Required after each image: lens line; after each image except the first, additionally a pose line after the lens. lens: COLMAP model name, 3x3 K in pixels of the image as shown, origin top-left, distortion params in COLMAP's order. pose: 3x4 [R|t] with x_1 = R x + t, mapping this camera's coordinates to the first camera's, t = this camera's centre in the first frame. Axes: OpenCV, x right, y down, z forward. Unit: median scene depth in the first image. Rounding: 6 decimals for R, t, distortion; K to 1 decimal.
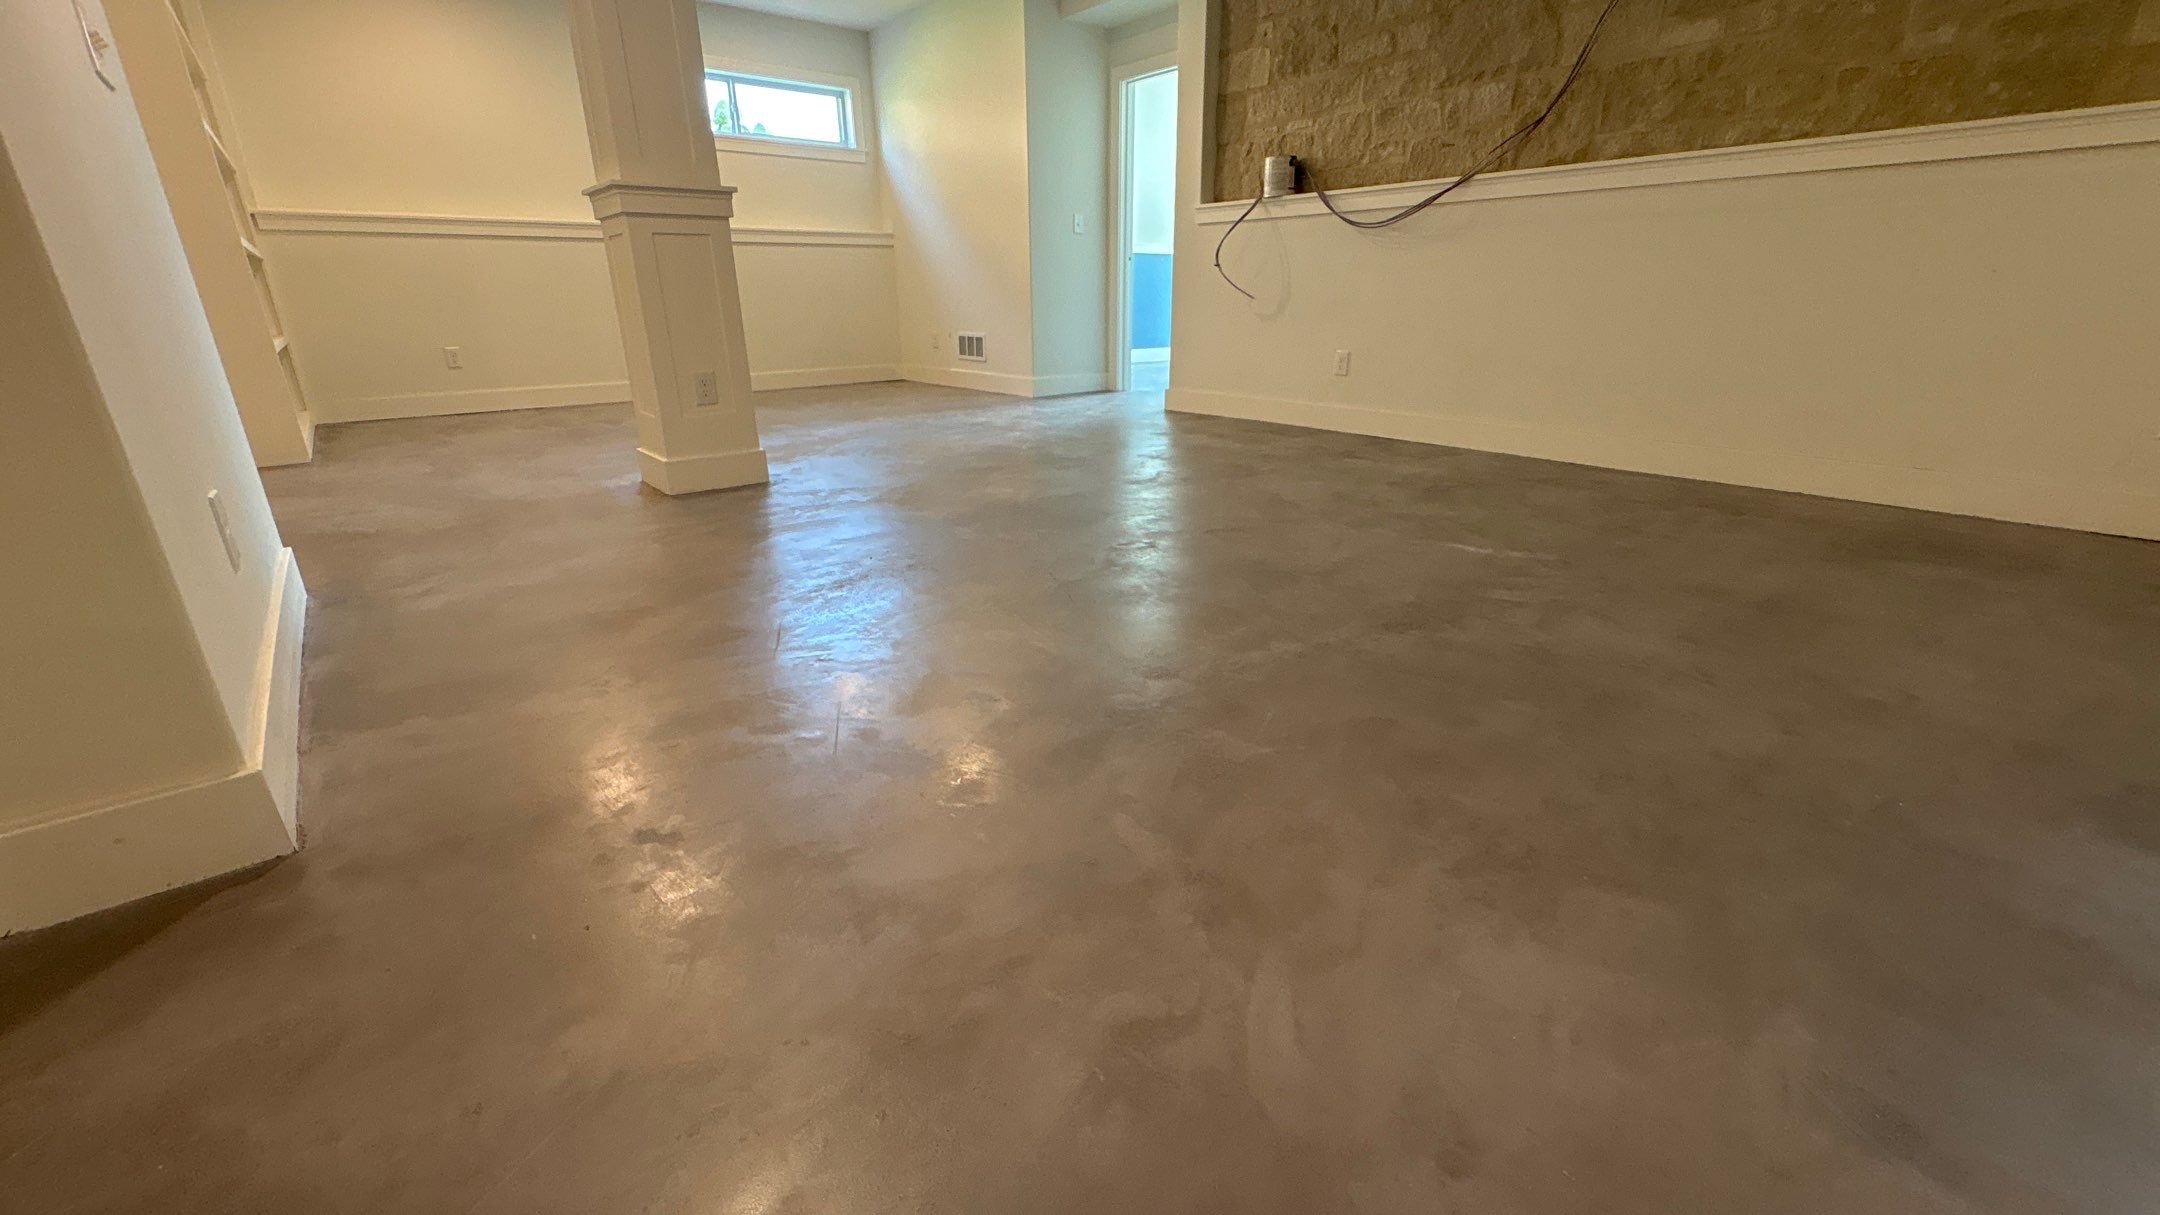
lens RADIAL K [[864.6, 0, 1085.3], [0, 864.6, 605.5], [0, 0, 1]] dist [0.002588, 0.000754]
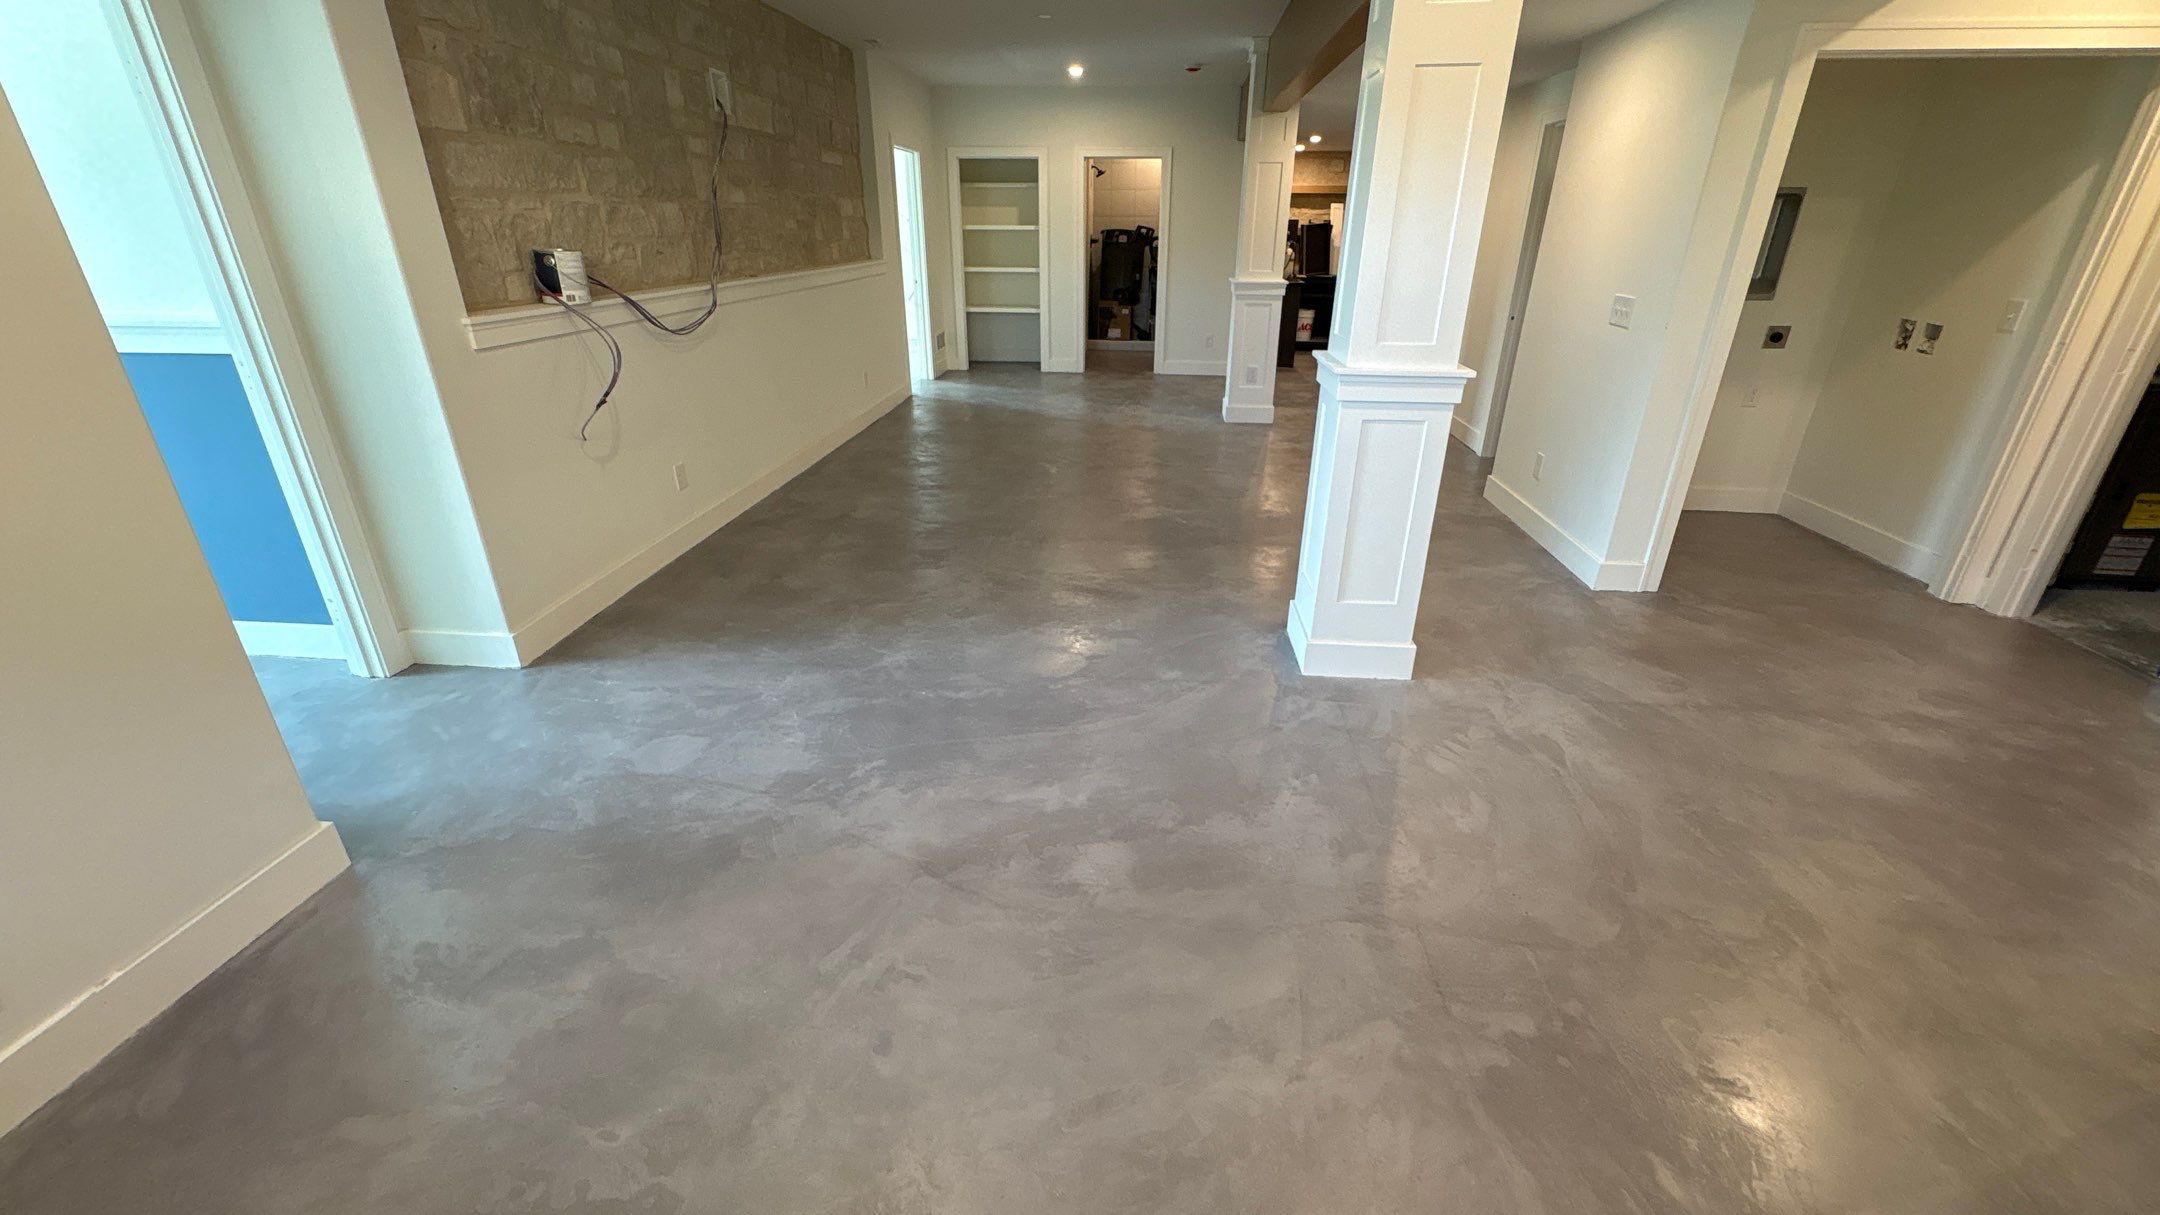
lens RADIAL K [[864.6, 0, 1072.5], [0, 864.6, 609.8], [0, 0, 1]] dist [0.002588, 0.000754]
pose [[-0.708202, -0.272894, 0.651137, -0.733820], [0.257592, 0.758823, 0.598192, -0.713768], [-0.657341, 0.591368, -0.467104, 1.440636]]
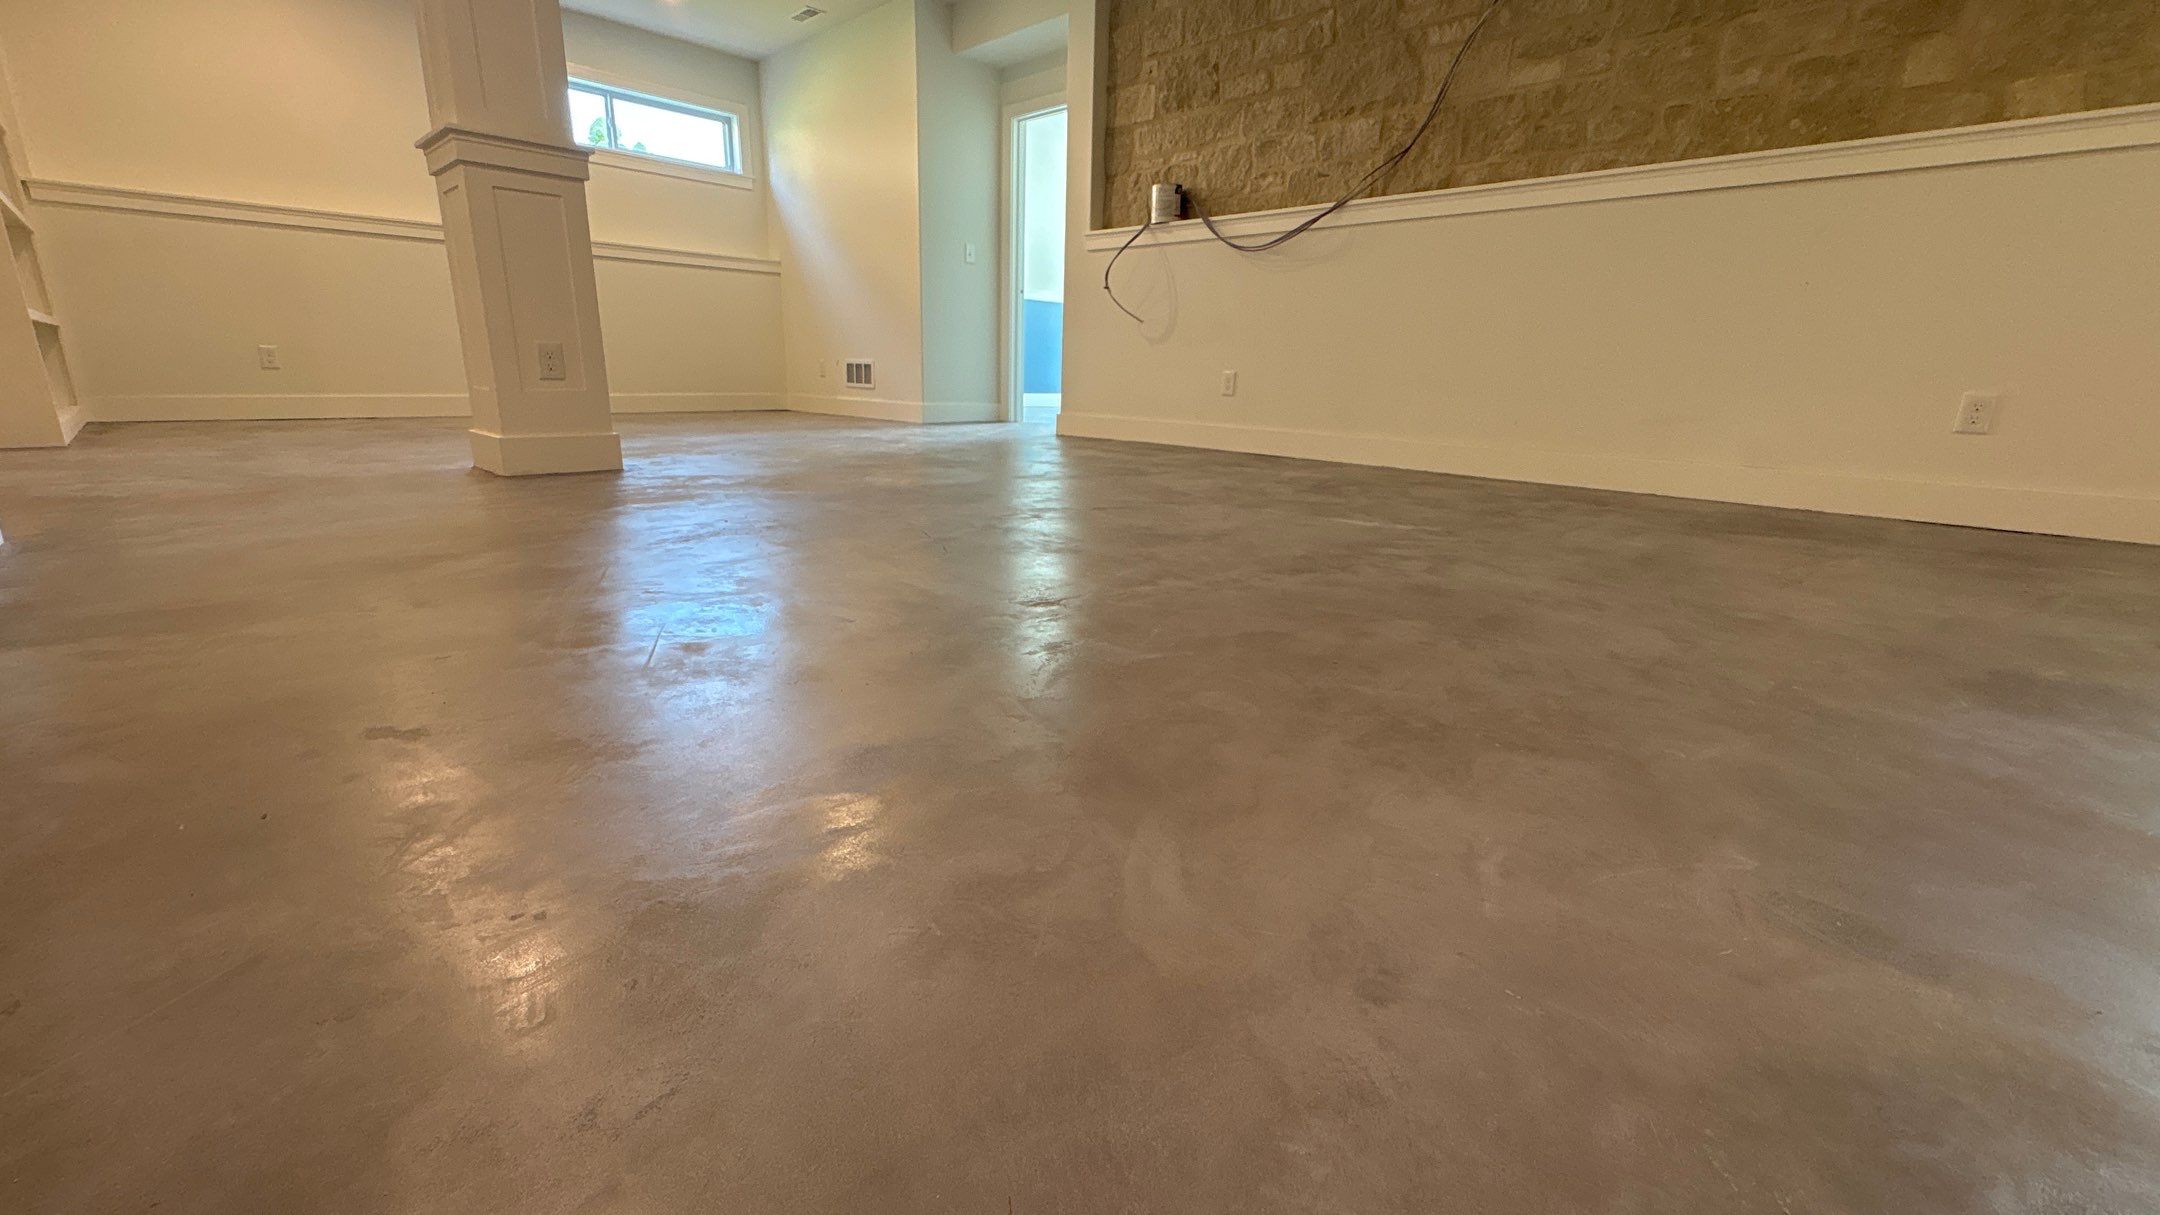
lens RADIAL K [[864.6, 0, 1083.7], [0, 864.6, 602.8], [0, 0, 1]] dist [0.002588, 0.000754]
pose [[0.993188, 0.004072, 0.116448, 0.012426], [0.005518, 0.996624, -0.081911, 0.068570], [-0.116389, 0.081996, 0.989813, 0.041767]]
